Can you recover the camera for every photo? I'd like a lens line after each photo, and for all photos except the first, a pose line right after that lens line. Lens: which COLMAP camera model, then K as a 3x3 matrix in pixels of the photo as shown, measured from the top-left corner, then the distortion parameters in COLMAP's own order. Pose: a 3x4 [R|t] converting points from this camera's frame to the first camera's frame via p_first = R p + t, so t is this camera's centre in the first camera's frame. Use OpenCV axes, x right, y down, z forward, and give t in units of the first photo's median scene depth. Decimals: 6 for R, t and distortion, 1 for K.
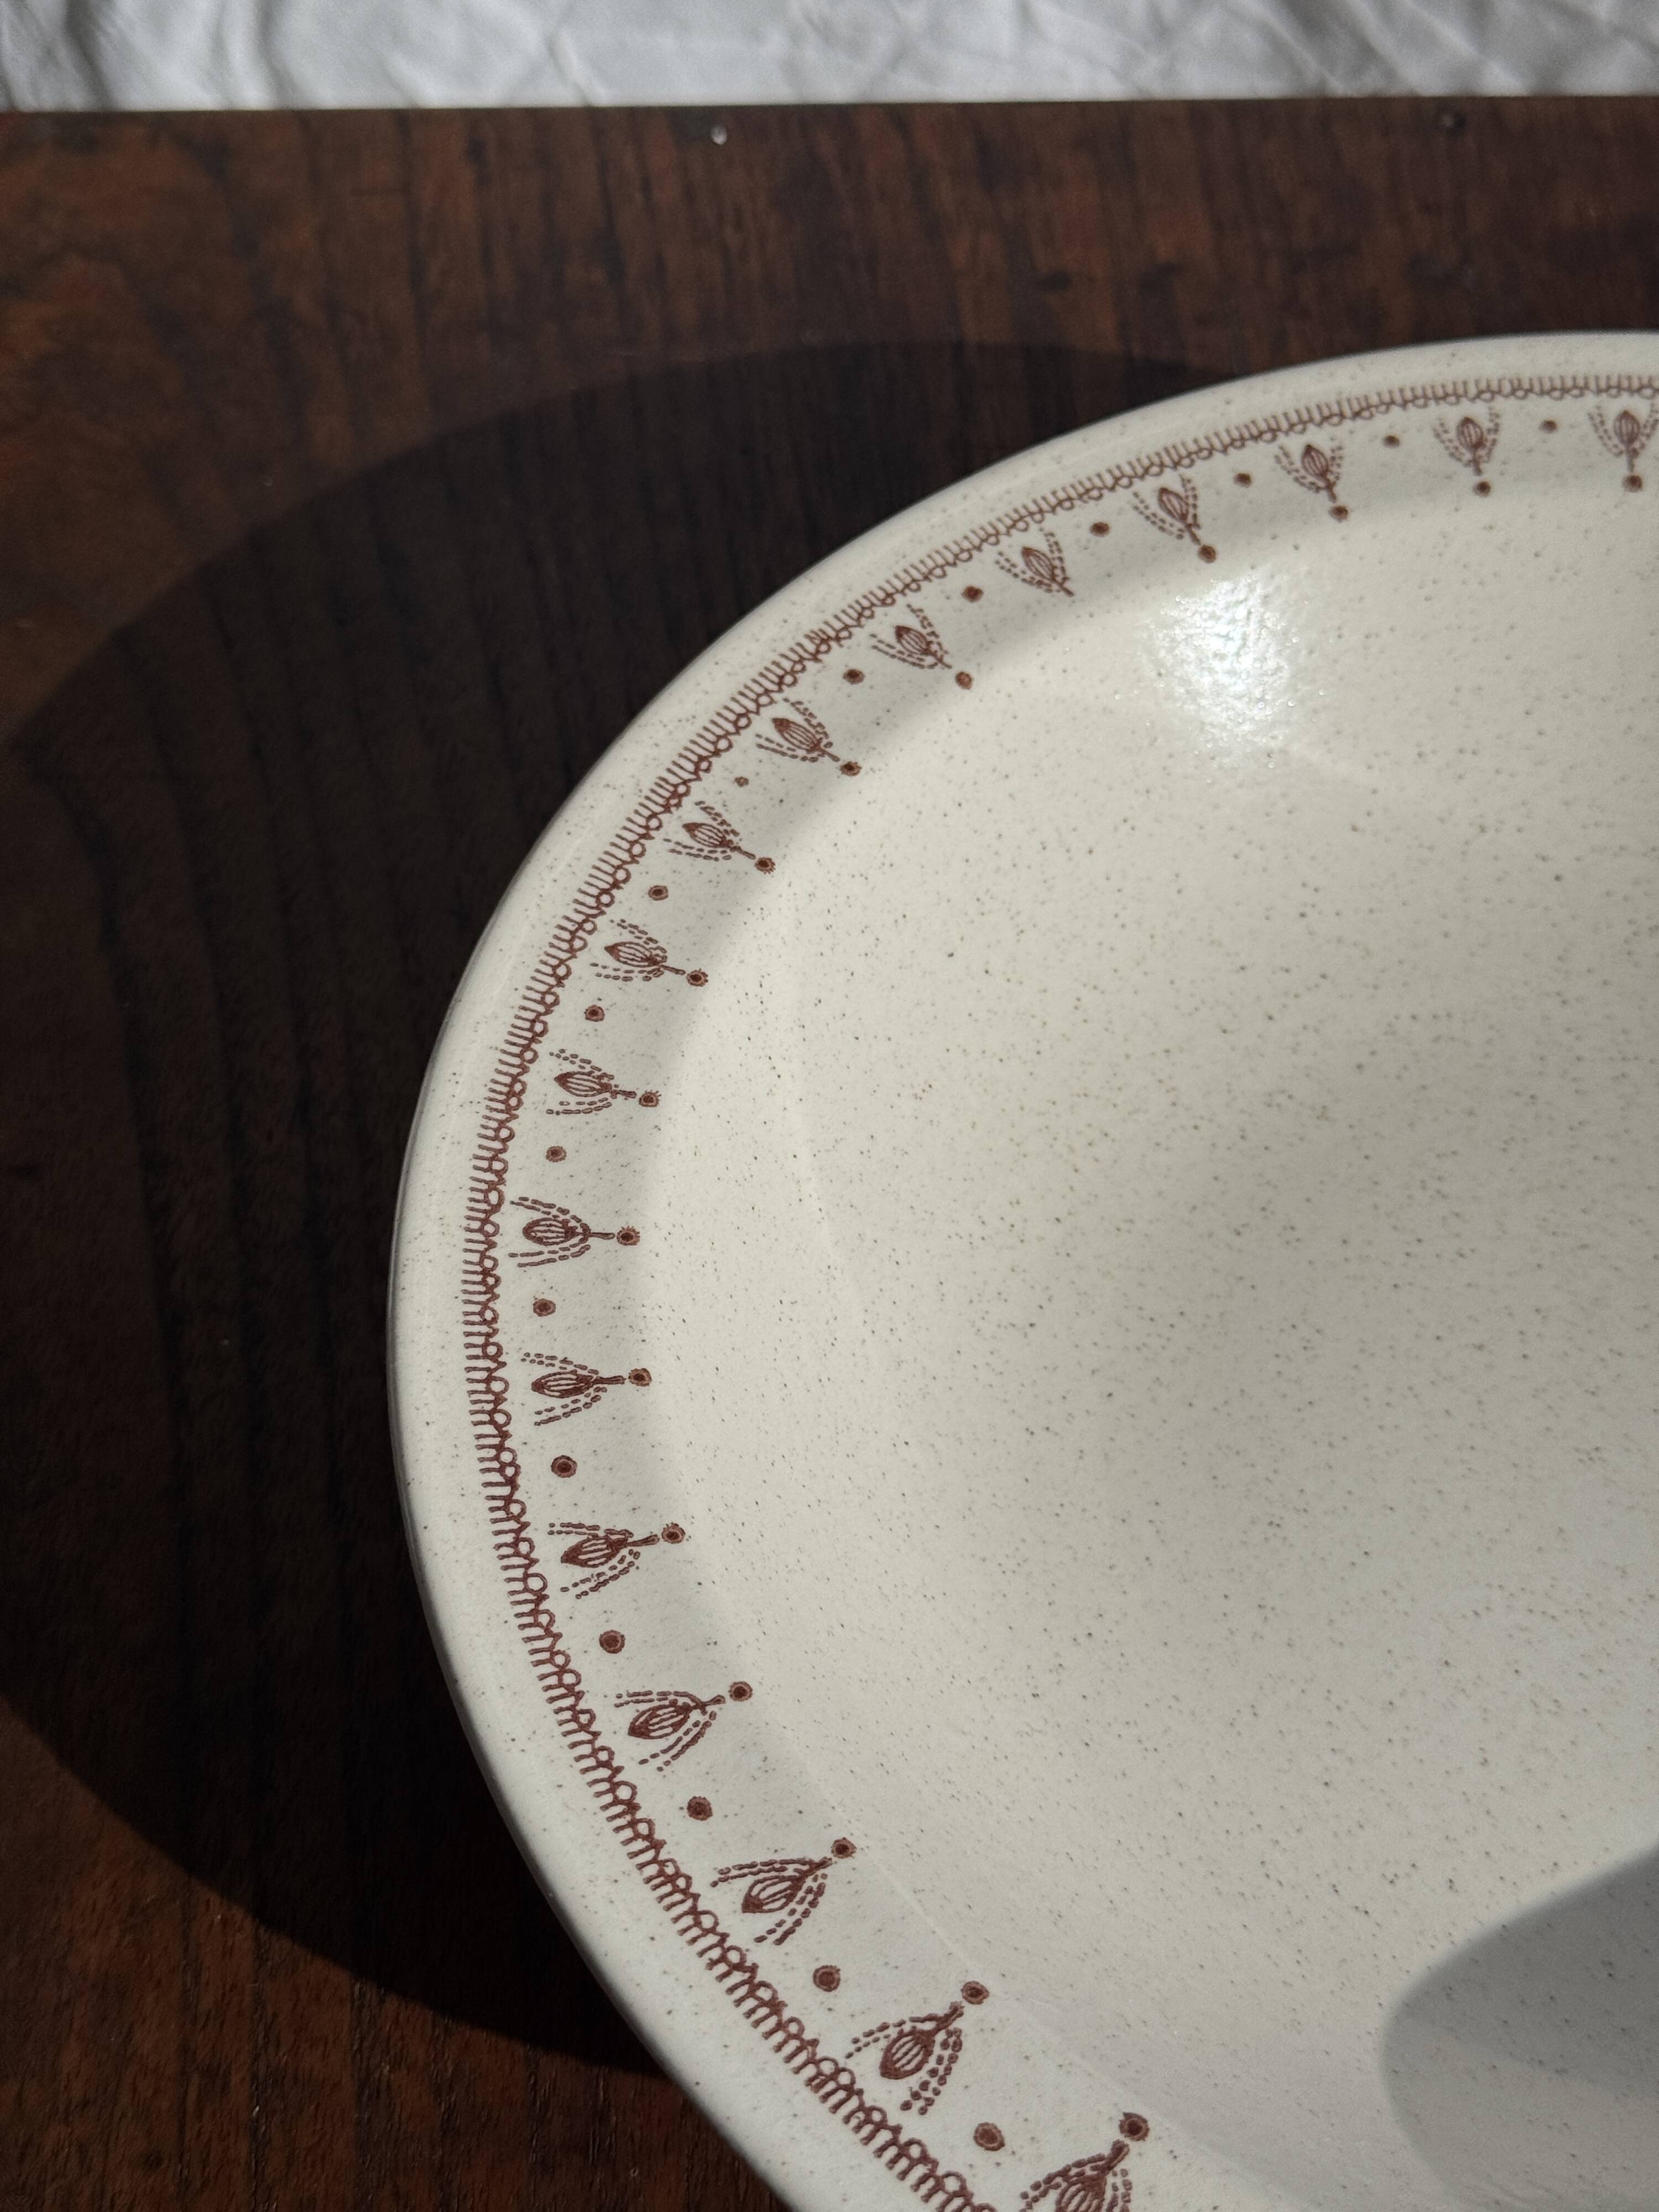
lens RADIAL K [[3152.7, 0, 840.3], [0, 3152.7, 1129.3], [0, 0, 1]] dist [0.168952, -0.442668]
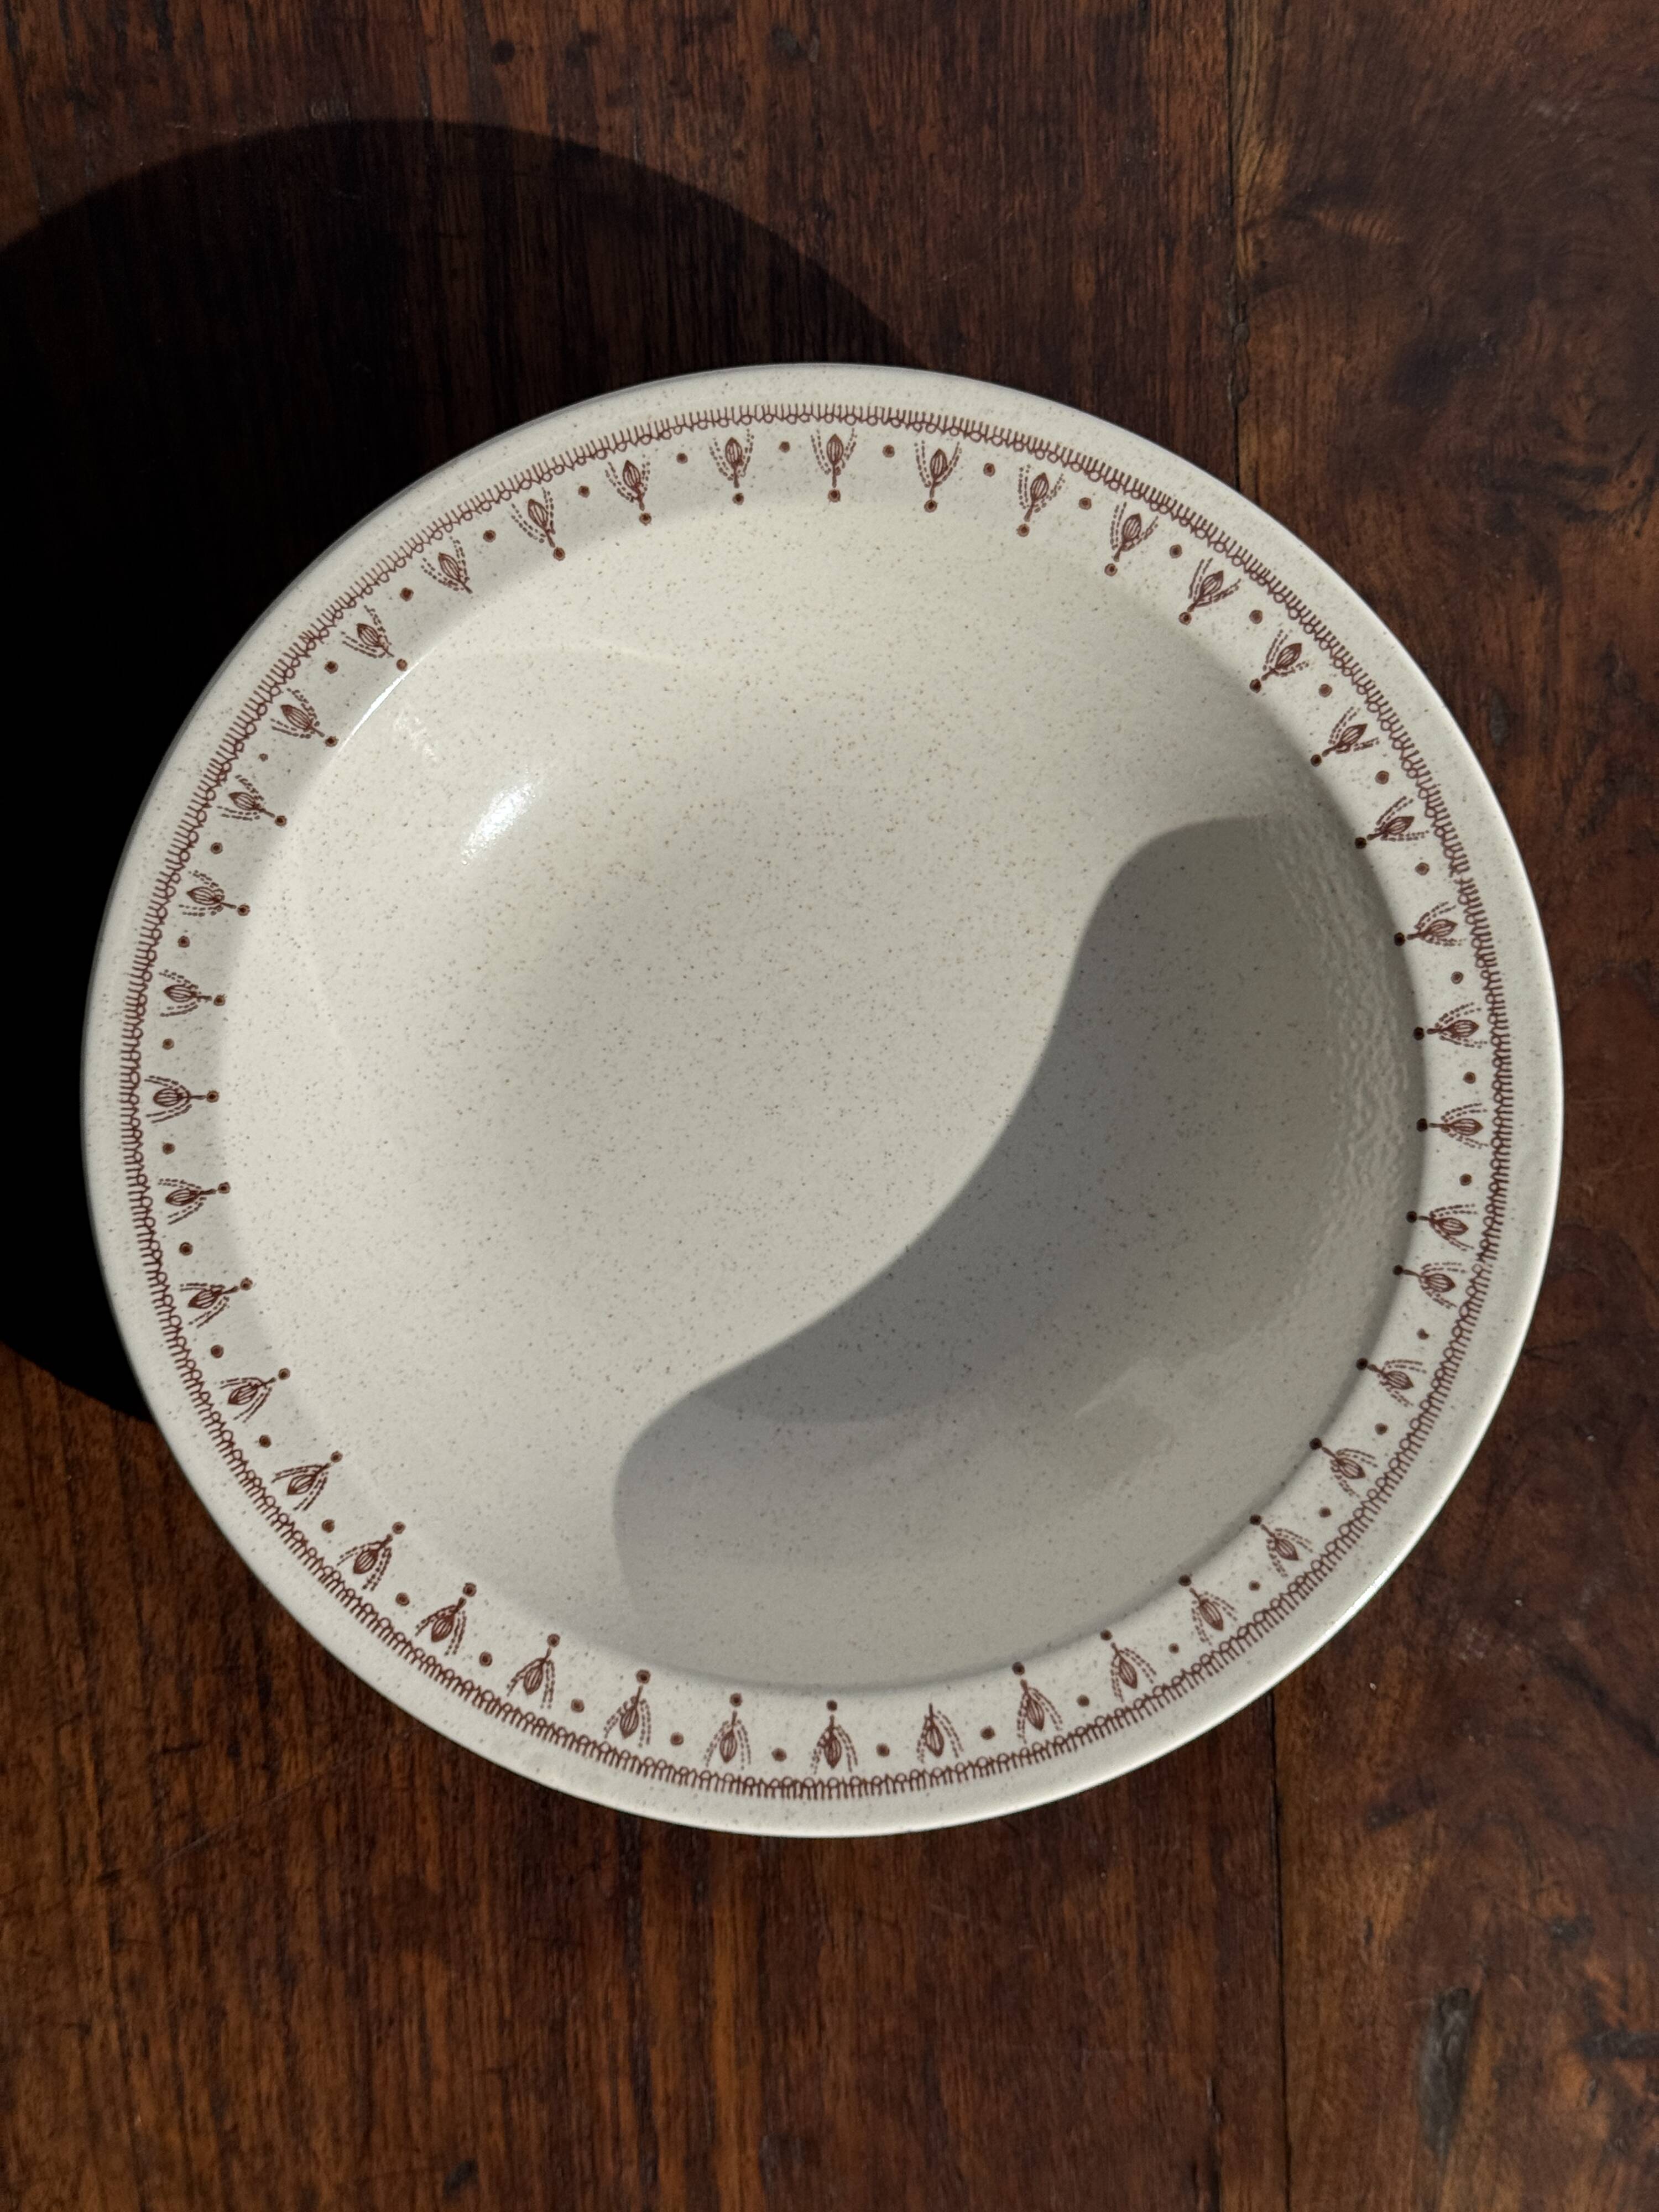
lens RADIAL K [[3114.6, 0, 831.1], [0, 3114.6, 1105.1], [0, 0, 1]] dist [0.180575, -0.418854]
pose [[0.999009, -0.021228, 0.039125, 0.187772], [-0.004380, 0.827812, 0.560988, -0.841546], [-0.044297, -0.560604, 0.826899, -0.439234]]
